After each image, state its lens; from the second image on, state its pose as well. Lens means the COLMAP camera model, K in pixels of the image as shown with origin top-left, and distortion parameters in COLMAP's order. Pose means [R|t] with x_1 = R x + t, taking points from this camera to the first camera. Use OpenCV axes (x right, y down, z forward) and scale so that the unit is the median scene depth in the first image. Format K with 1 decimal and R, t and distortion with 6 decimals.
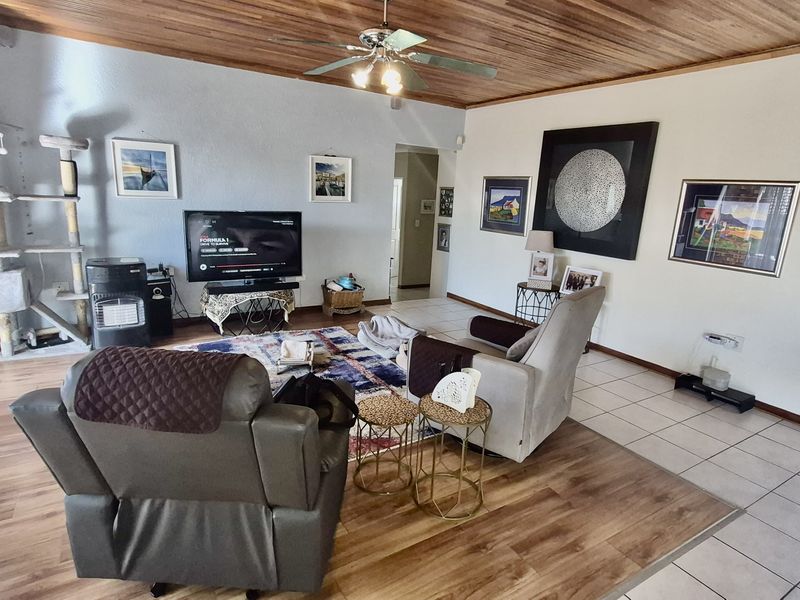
lens RADIAL K [[461.1, 0, 405.3], [0, 461.1, 297.7], [0, 0, 1]] dist [-0.002003, -0.000338]
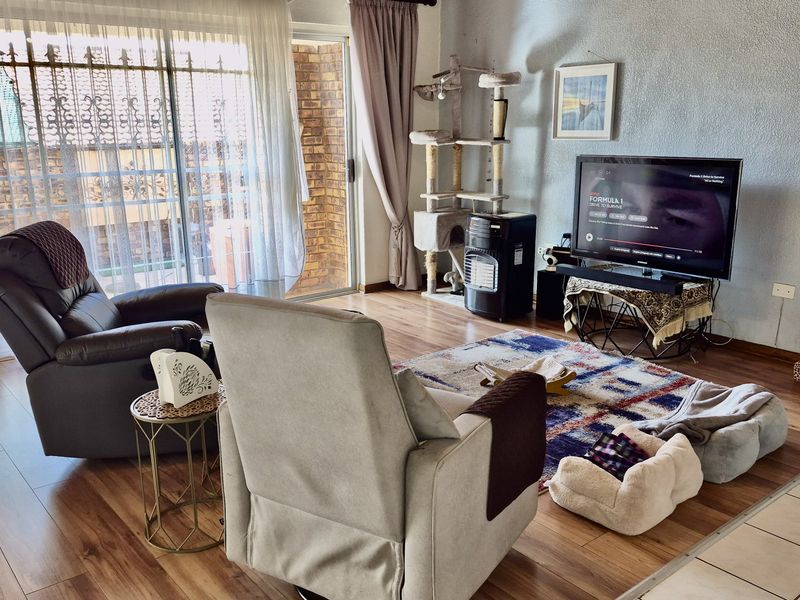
lens RADIAL K [[736.9, 0, 400.0], [0, 736.9, 300.0], [0, 0, 1]] dist [0.100110, -0.001502]
pose [[0.127444, 0.185439, -0.974356, 0.648223], [-0.216805, 0.963819, 0.155076, -0.087705], [0.967860, 0.191481, 0.163037, 0.559905]]
